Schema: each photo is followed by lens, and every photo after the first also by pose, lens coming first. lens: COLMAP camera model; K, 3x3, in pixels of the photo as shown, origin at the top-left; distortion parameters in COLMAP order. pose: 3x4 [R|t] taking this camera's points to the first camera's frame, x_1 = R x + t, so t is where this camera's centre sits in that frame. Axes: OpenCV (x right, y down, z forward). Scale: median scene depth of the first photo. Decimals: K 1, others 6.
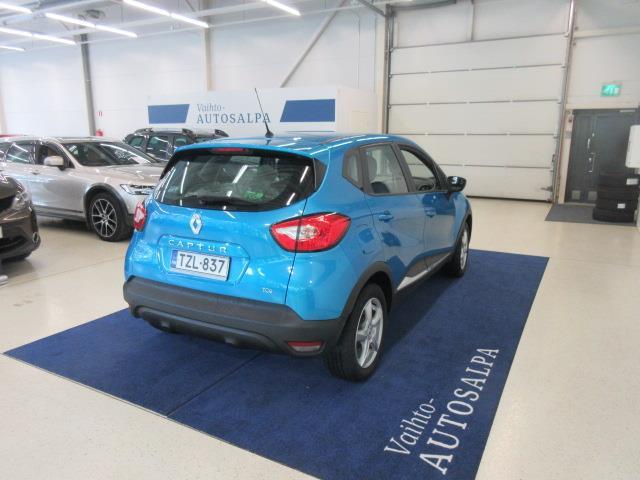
lens RADIAL K [[481.4, 0, 320.0], [0, 481.4, 240.0], [0, 0, 1]] dist [0.003348, -0.000377]
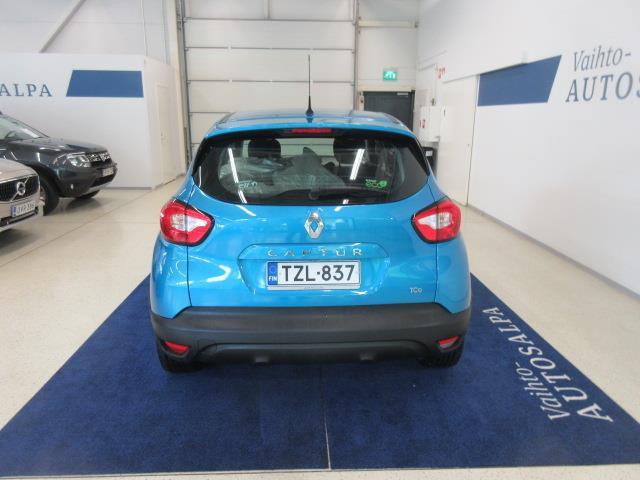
lens RADIAL K [[481.4, 0, 320.0], [0, 481.4, 240.0], [0, 0, 1]] dist [0.003348, -0.000377]
pose [[0.848447, -0.129689, 0.513146, -0.634293], [0.108130, 0.991540, 0.071809, -0.062241], [-0.518118, -0.005440, 0.855292, 0.304558]]
